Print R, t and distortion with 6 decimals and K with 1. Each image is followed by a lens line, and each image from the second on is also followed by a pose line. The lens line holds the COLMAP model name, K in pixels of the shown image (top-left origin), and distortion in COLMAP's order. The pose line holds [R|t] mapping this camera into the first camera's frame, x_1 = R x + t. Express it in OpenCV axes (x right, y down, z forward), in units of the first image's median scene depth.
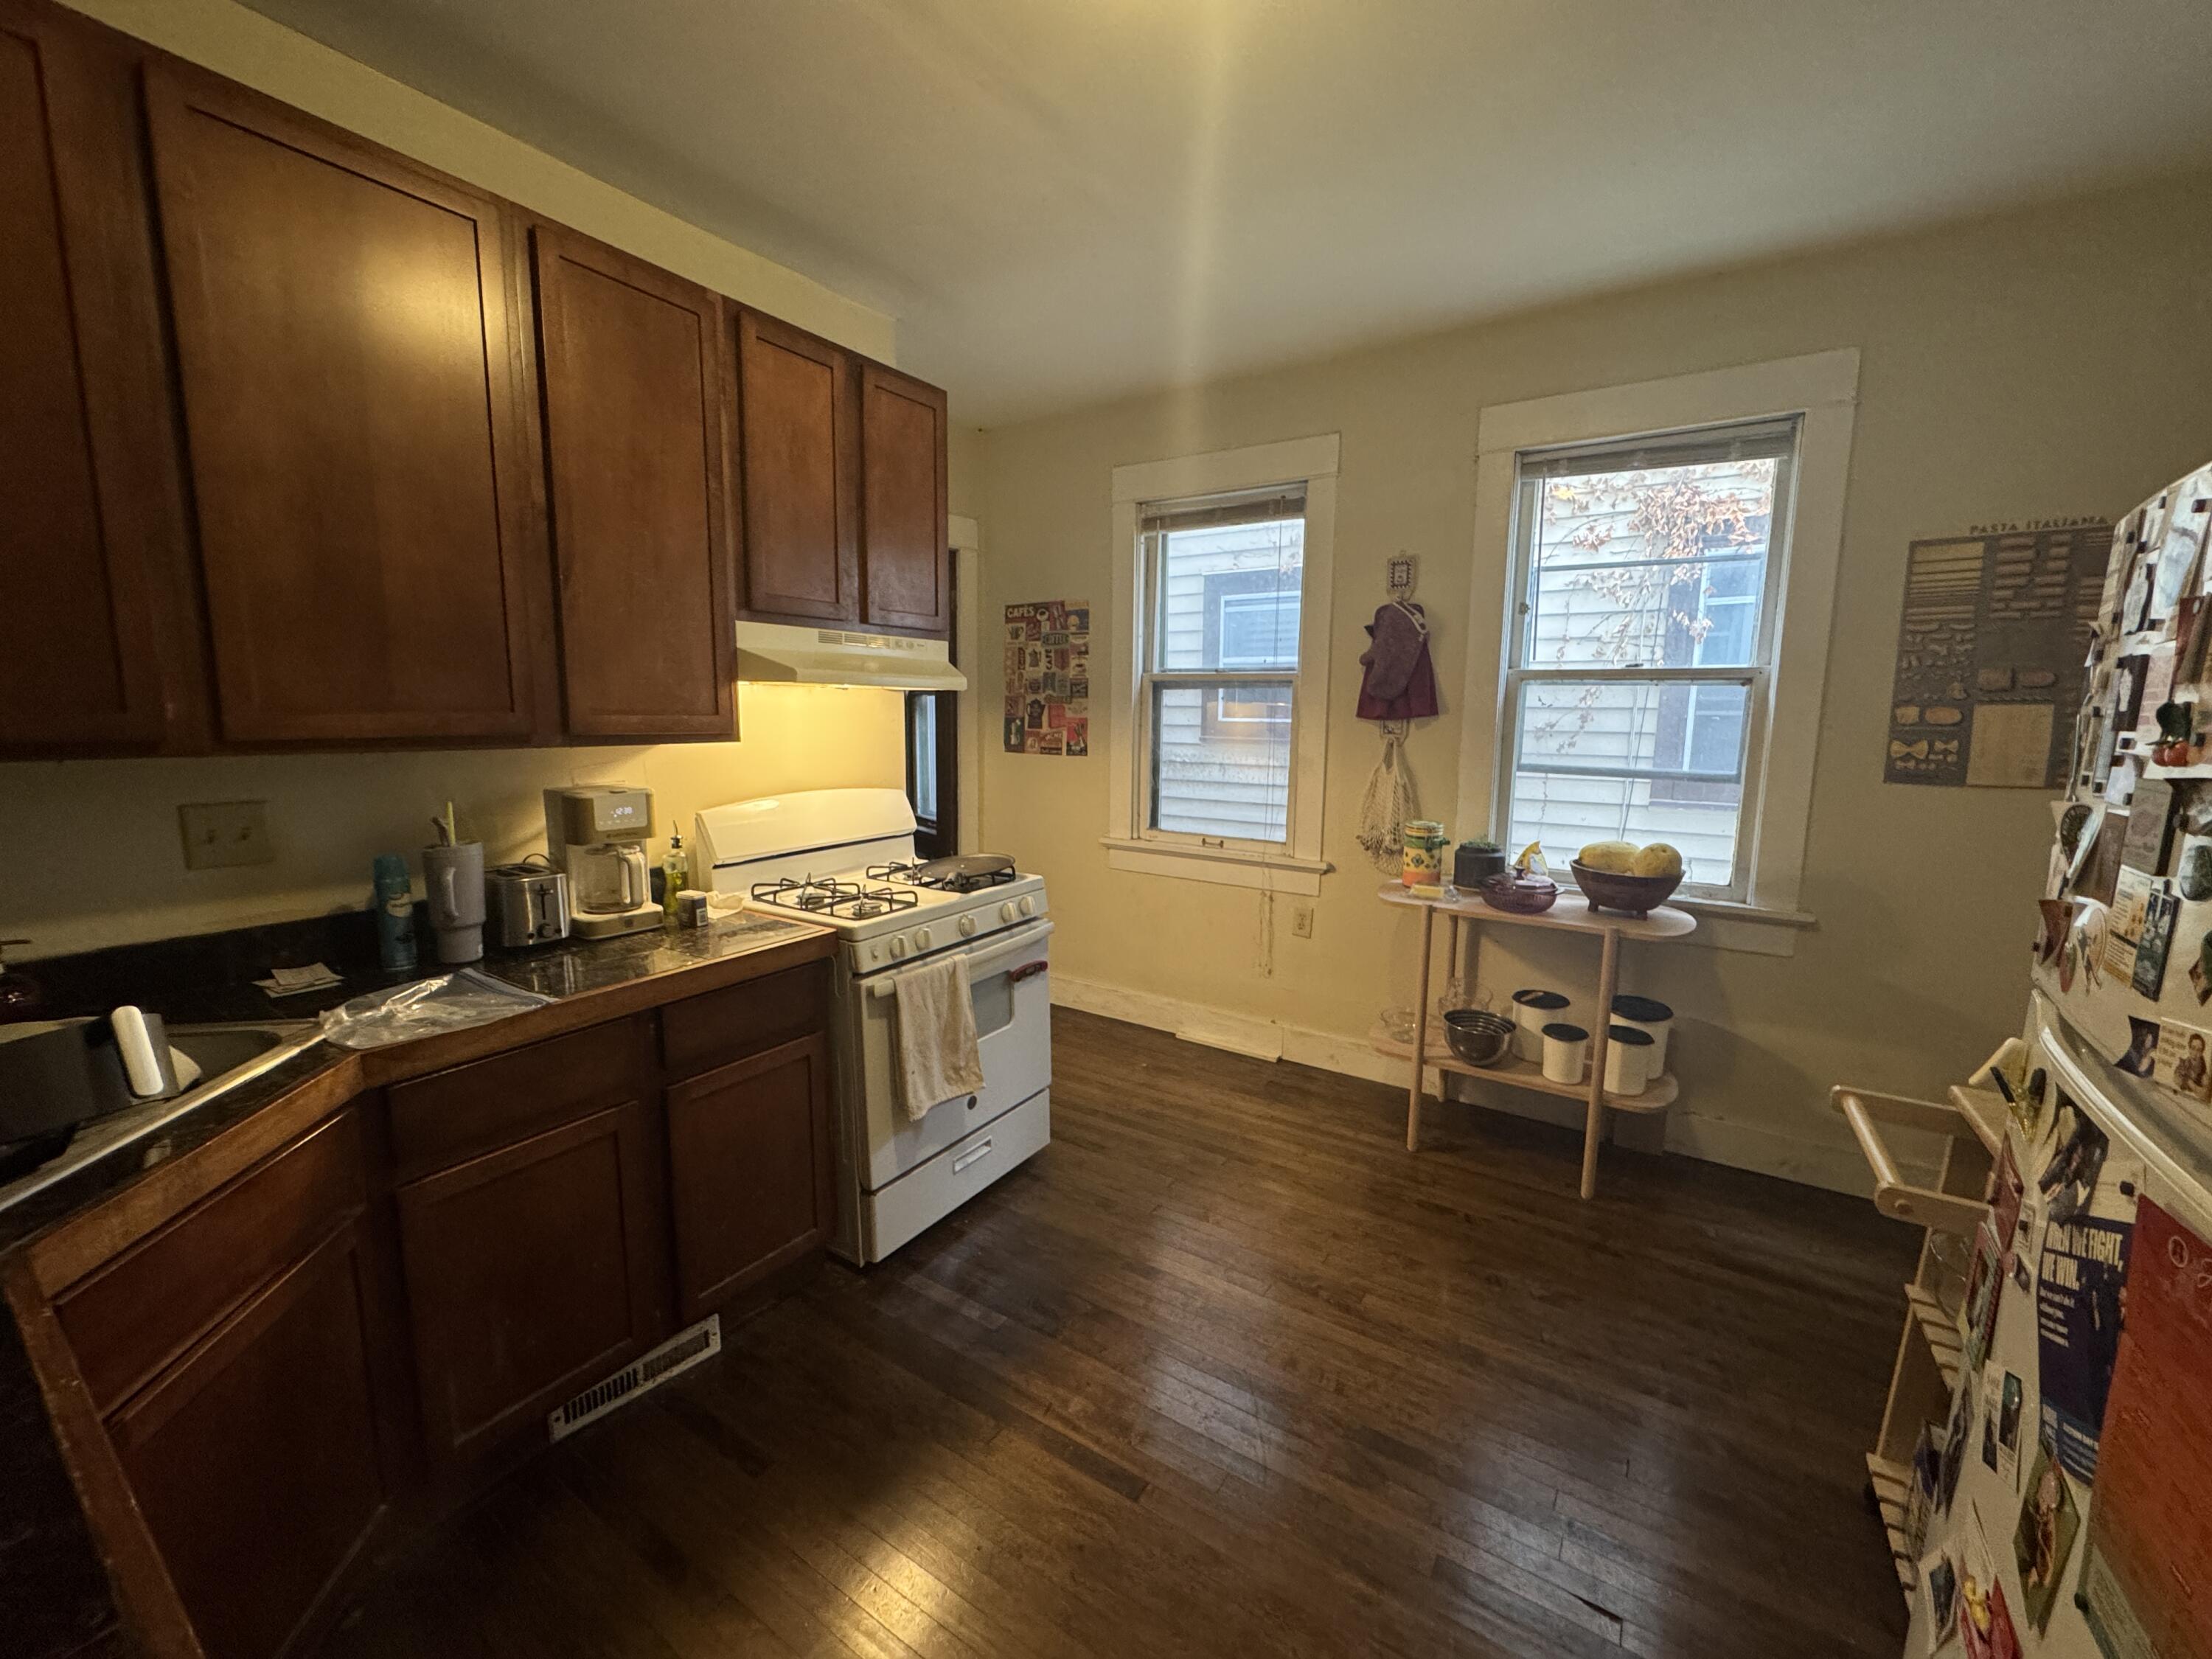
lens RADIAL K [[879.5, 0, 1106.0], [0, 879.5, 829.8], [0, 0, 1]] dist [-0.000656, -0.000308]
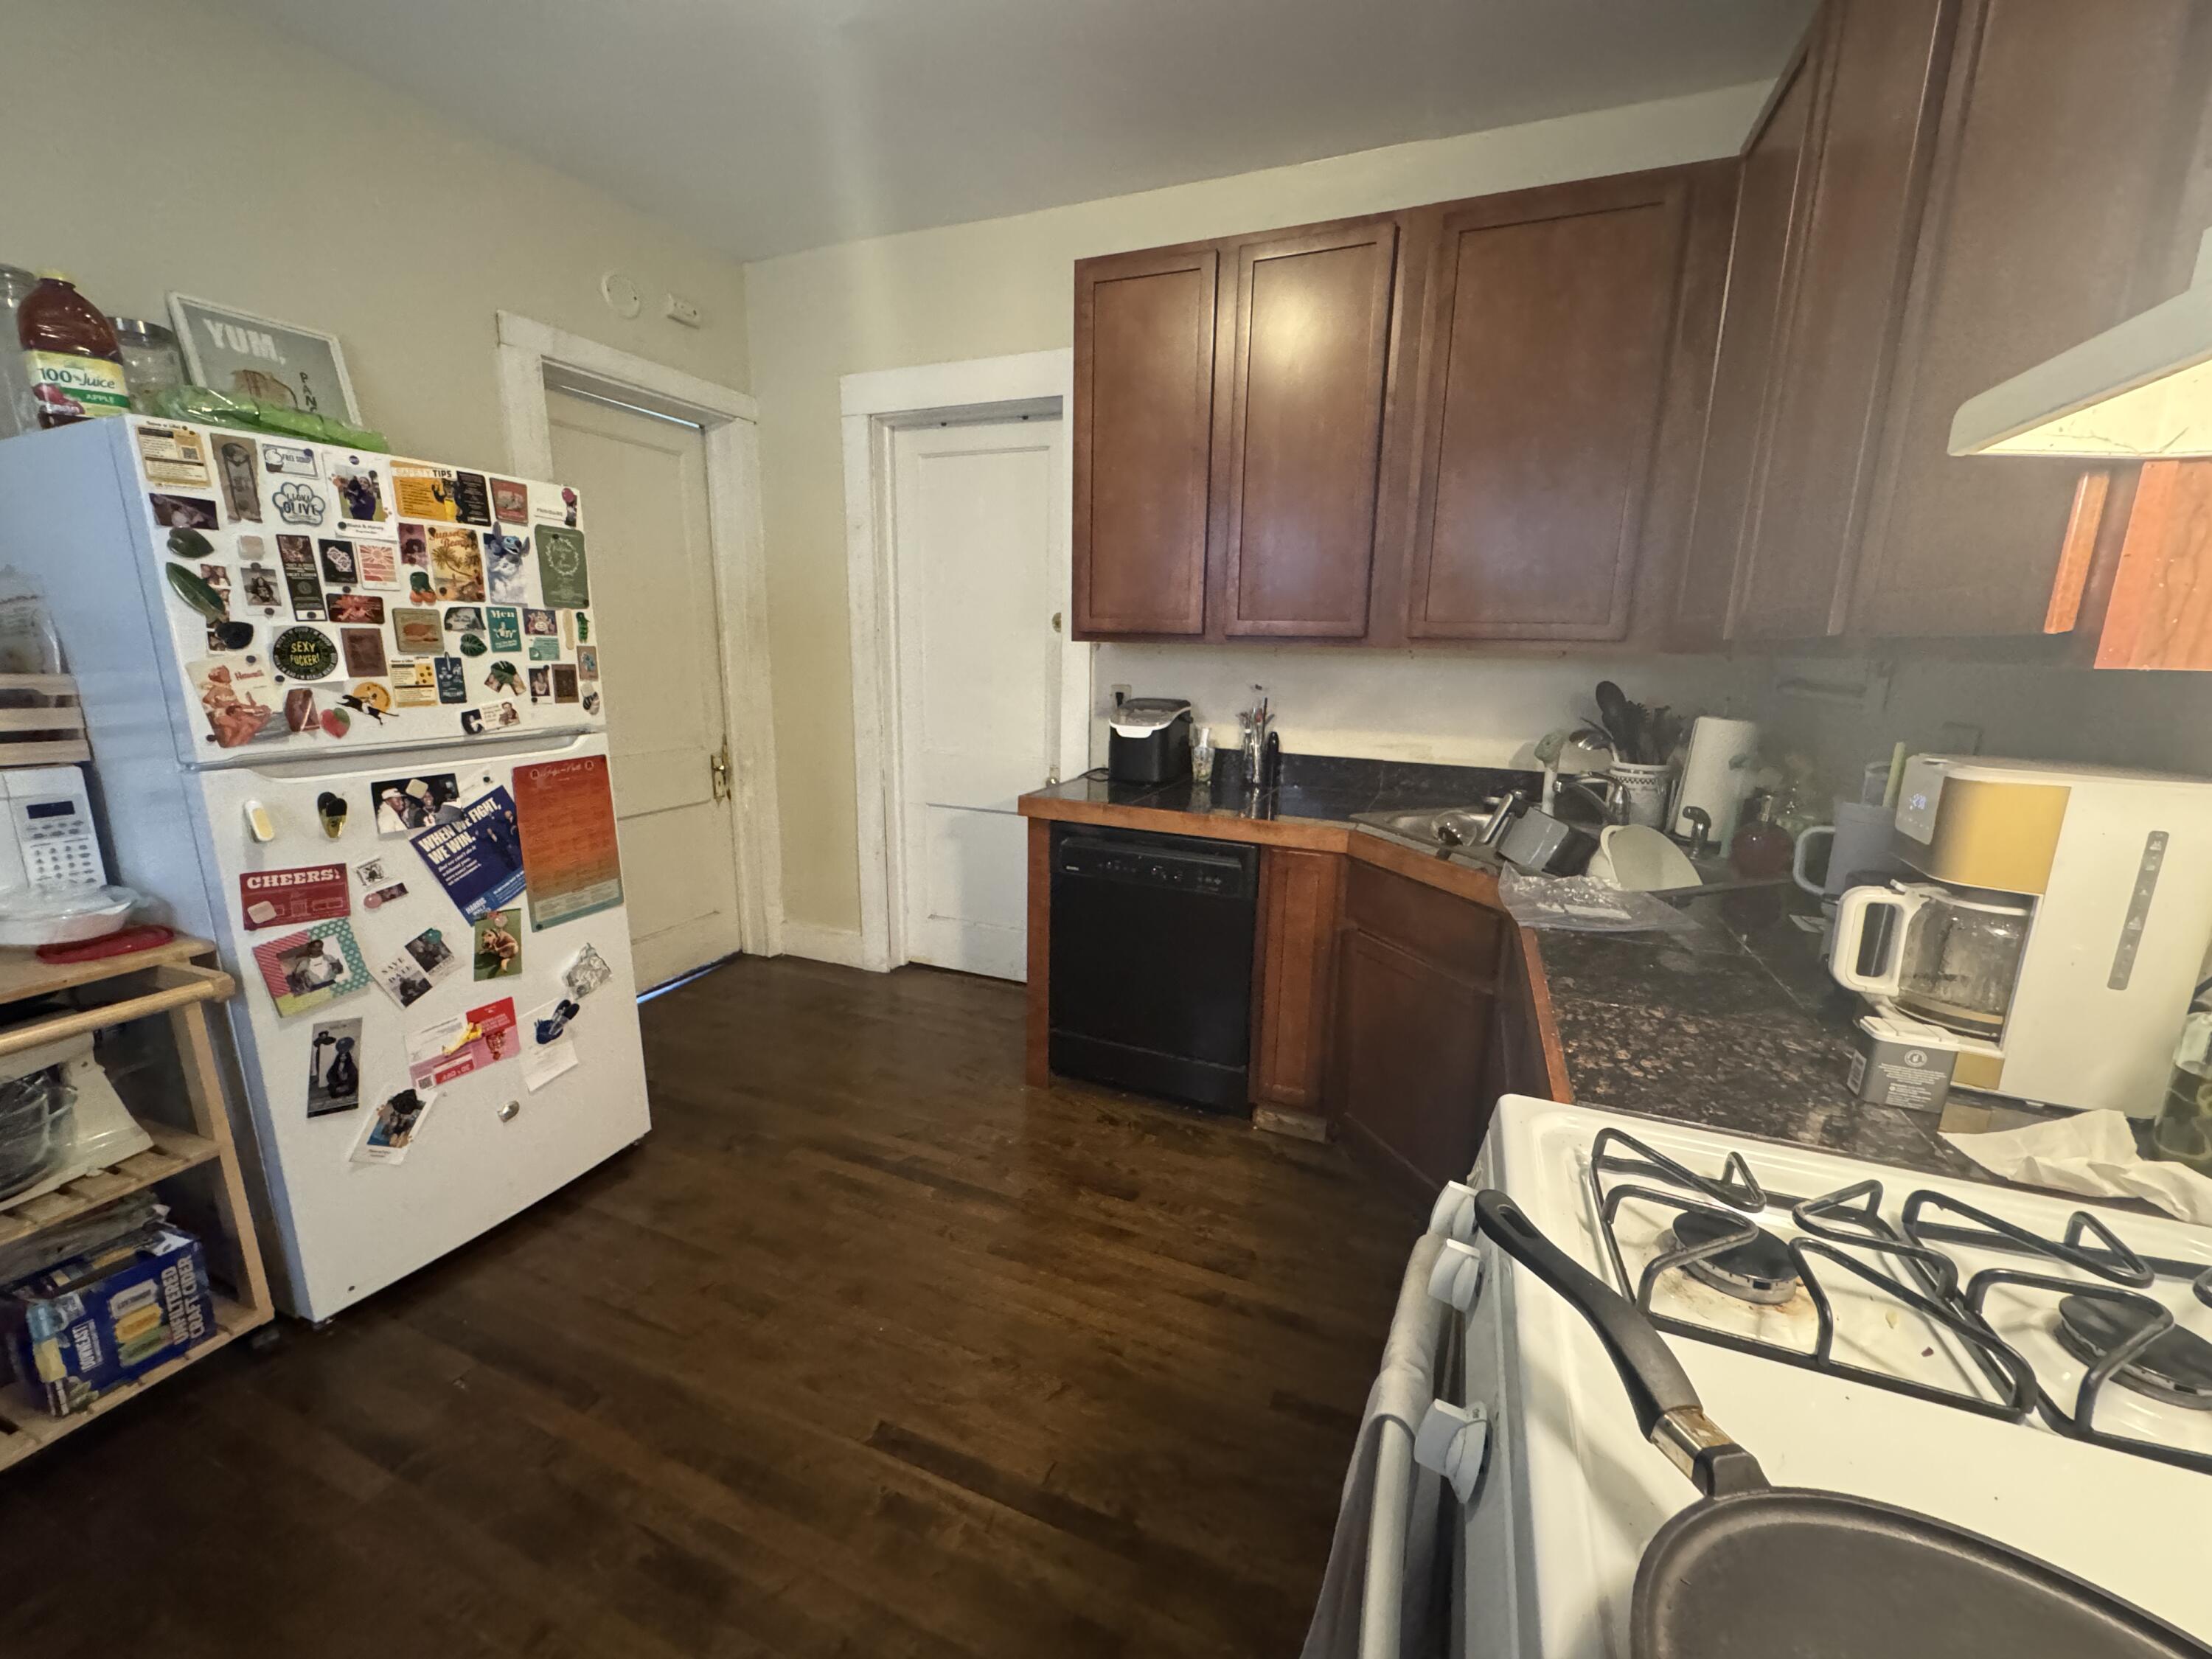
lens RADIAL K [[879.5, 0, 1101.2], [0, 879.5, 831.3], [0, 0, 1]] dist [-0.000656, -0.000308]
pose [[-0.980341, 0.013461, -0.196852, -0.017119], [-0.055116, 0.939274, 0.338714, -0.142299], [0.189457, 0.342905, -0.920066, 1.342666]]
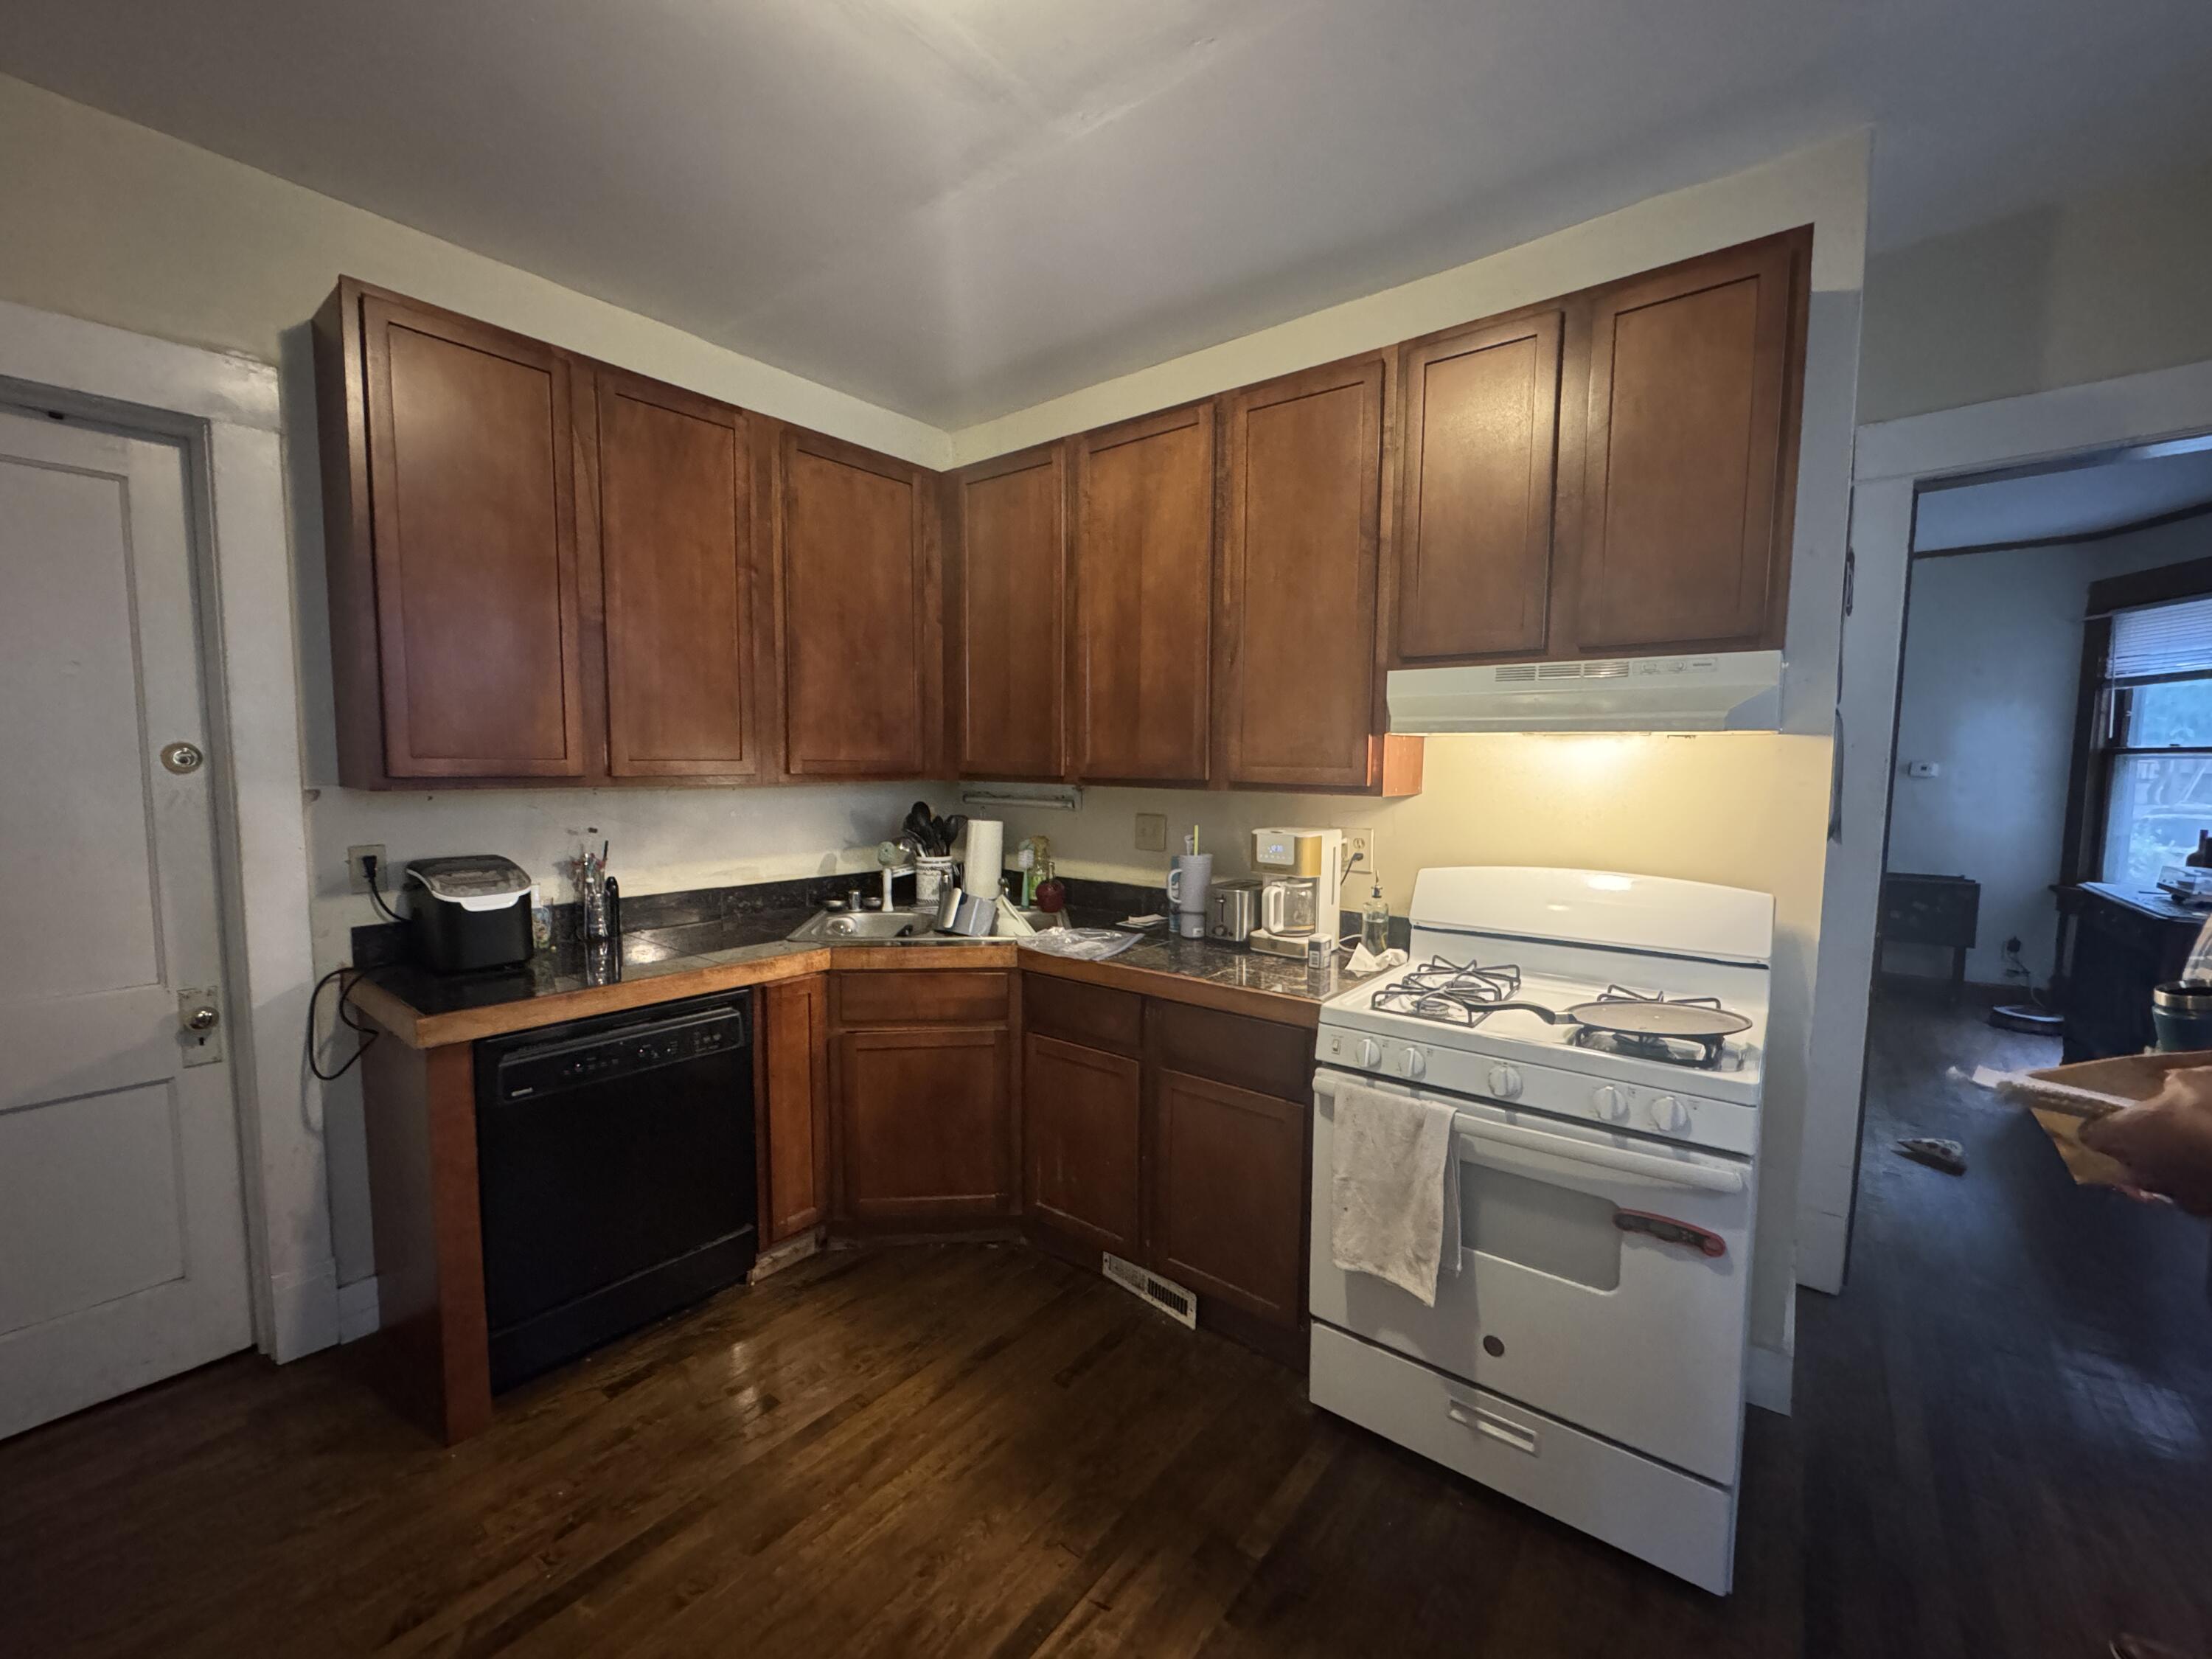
lens RADIAL K [[879.5, 0, 1106.6], [0, 879.5, 829.3], [0, 0, 1]] dist [-0.000656, -0.000308]
pose [[-0.083598, 0.072218, -0.993879, 0.618538], [-0.145813, 0.985749, 0.083892, -0.110528], [0.985774, 0.151933, -0.071877, 0.846617]]
